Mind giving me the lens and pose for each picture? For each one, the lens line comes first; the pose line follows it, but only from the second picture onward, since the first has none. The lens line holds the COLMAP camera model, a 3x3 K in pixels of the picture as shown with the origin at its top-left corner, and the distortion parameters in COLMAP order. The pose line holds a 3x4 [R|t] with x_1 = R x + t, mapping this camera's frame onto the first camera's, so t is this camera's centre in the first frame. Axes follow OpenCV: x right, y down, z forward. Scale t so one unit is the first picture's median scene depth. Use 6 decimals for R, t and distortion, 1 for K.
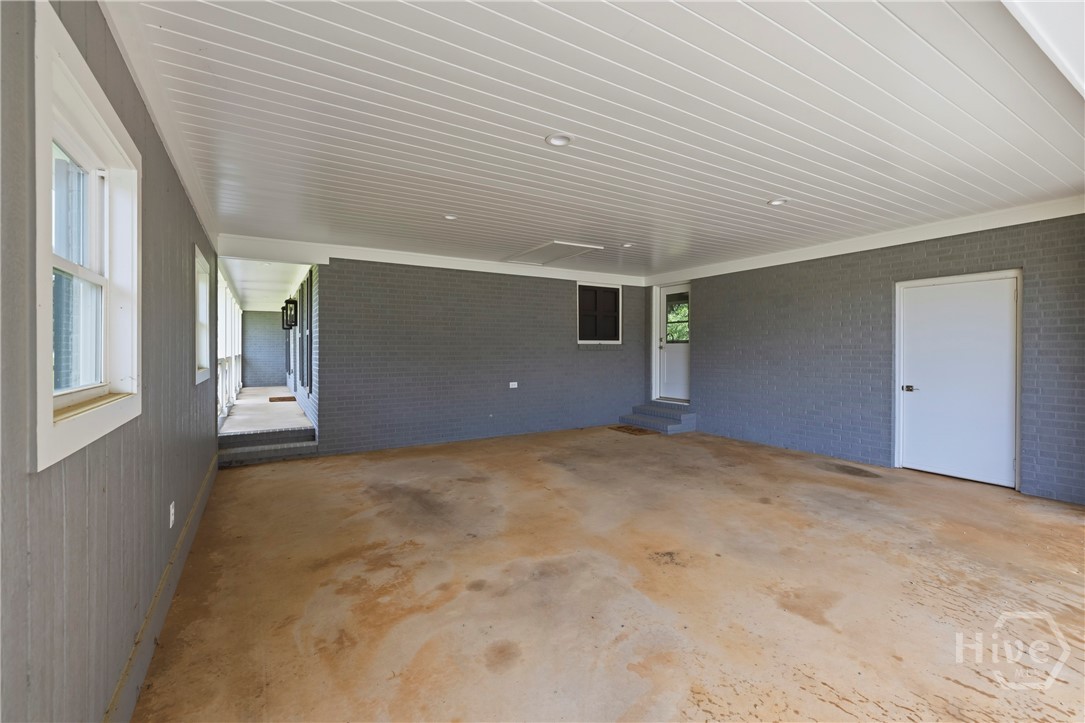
lens RADIAL K [[459.2, 0, 542.3], [0, 459.2, 352.2], [0, 0, 1]] dist [-0.000500, 0.000179]
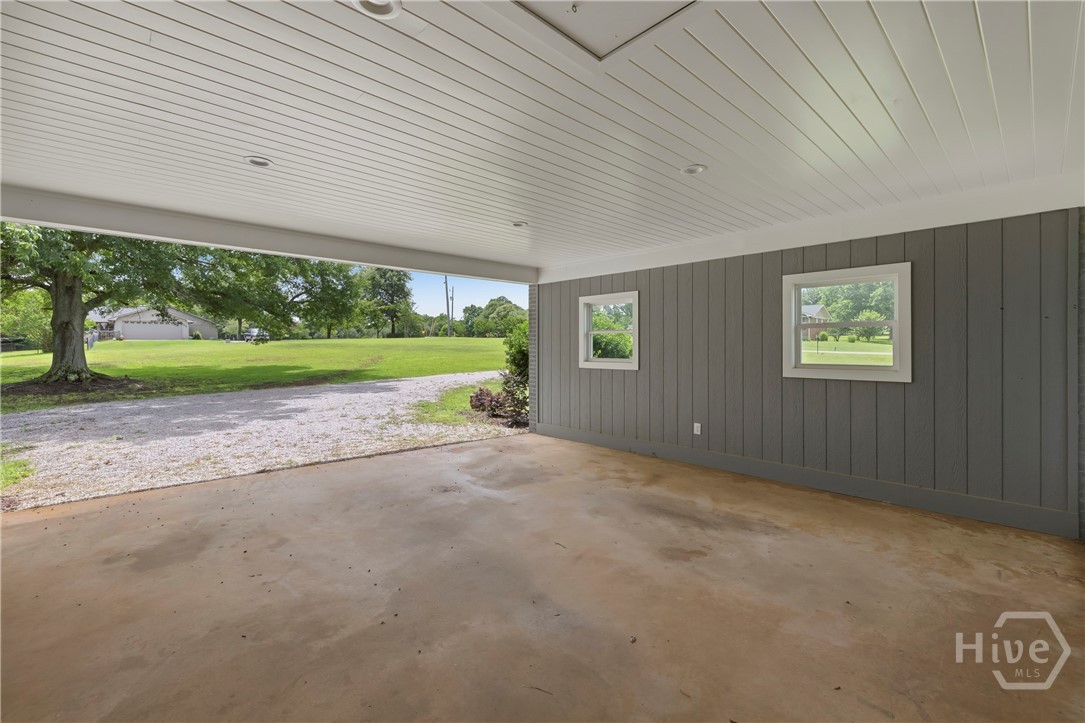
lens RADIAL K [[459.2, 0, 542.3], [0, 459.2, 352.2], [0, 0, 1]] dist [-0.000500, 0.000179]
pose [[-0.980944, -0.000051, -0.194293, 0.182015], [-0.003032, 0.999882, 0.015048, -0.017222], [0.194269, 0.015350, -0.980828, 1.740539]]
